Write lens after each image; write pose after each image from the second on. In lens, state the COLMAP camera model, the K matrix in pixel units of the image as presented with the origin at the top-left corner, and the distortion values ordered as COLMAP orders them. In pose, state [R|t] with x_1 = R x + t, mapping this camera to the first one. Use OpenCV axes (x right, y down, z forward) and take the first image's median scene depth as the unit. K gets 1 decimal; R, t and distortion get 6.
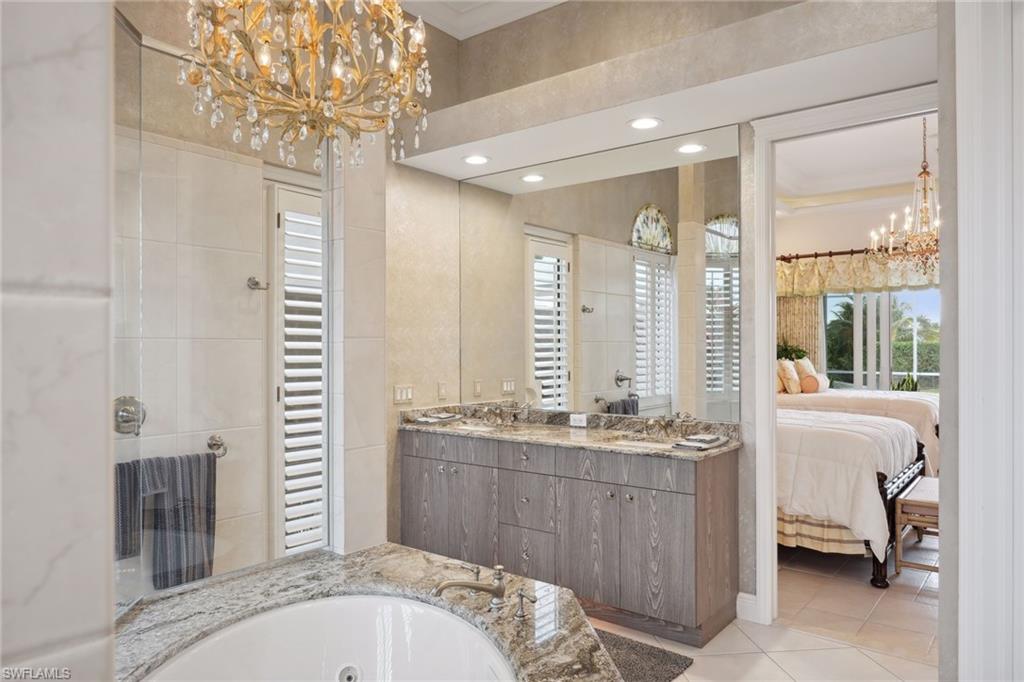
lens RADIAL K [[678.9, 0, 506.4], [0, 678.9, 349.2], [0, 0, 1]] dist [-0.001594, -0.001691]
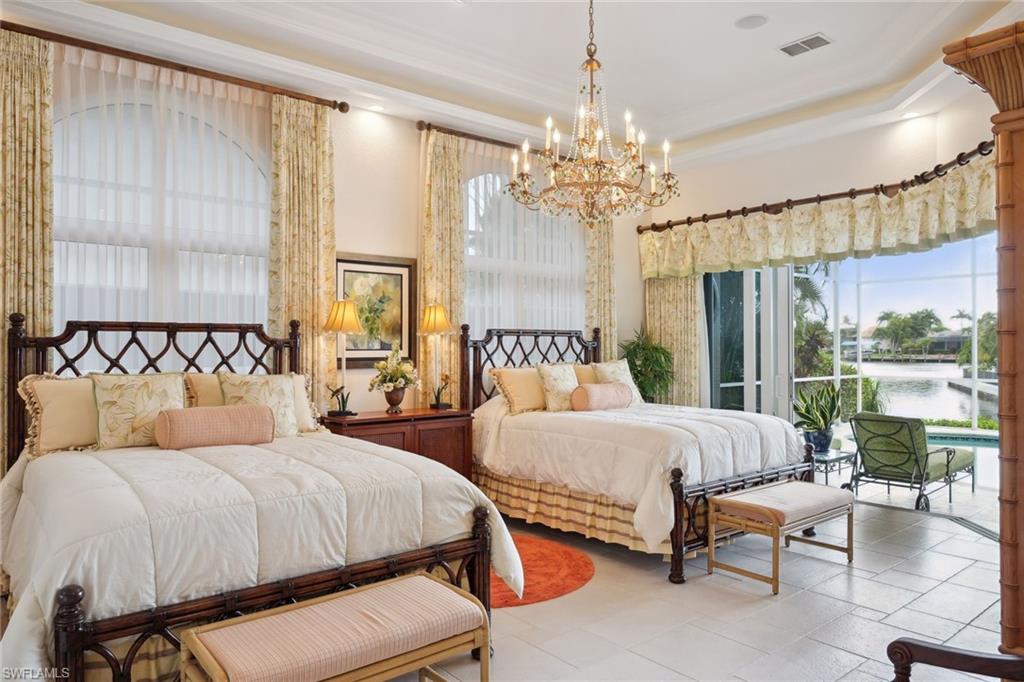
lens RADIAL K [[678.9, 0, 520.4], [0, 678.9, 340.8], [0, 0, 1]] dist [-0.001594, -0.001691]
pose [[0.979953, -0.001106, -0.199225, 0.429138], [-0.000792, 0.999955, -0.009449, -0.001318], [0.199226, 0.009417, 0.979908, 0.246369]]
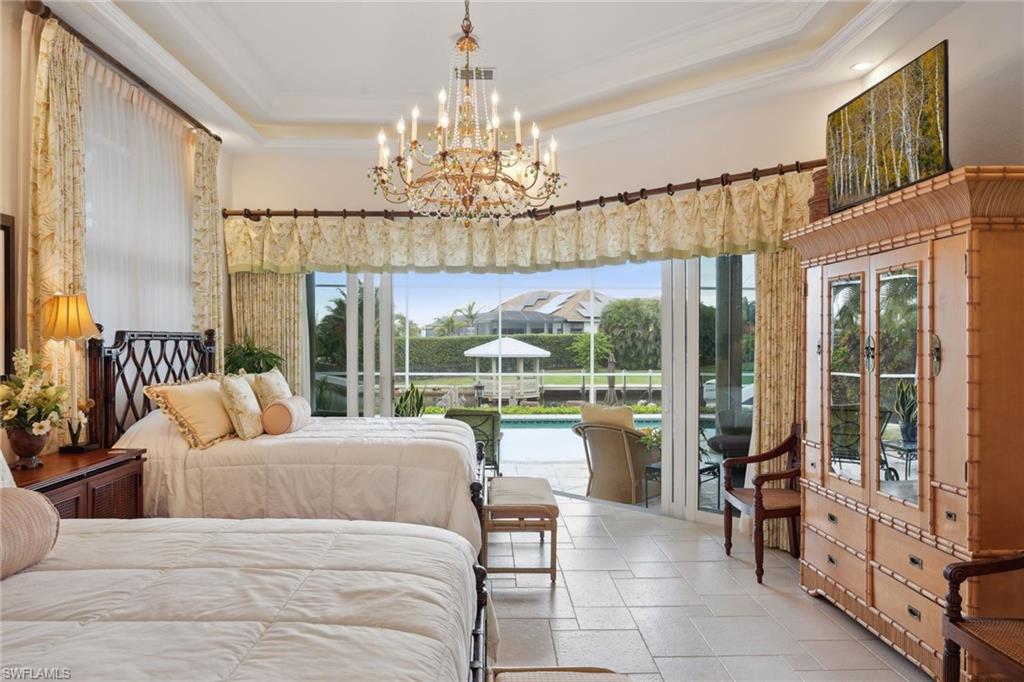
lens RADIAL K [[678.9, 0, 505.5], [0, 678.9, 344.4], [0, 0, 1]] dist [-0.001594, -0.001691]
pose [[0.762180, -0.000339, 0.647365, 0.181957], [-0.001080, 0.999998, 0.001795, -0.010201], [-0.647365, -0.002067, 0.762178, 0.357112]]
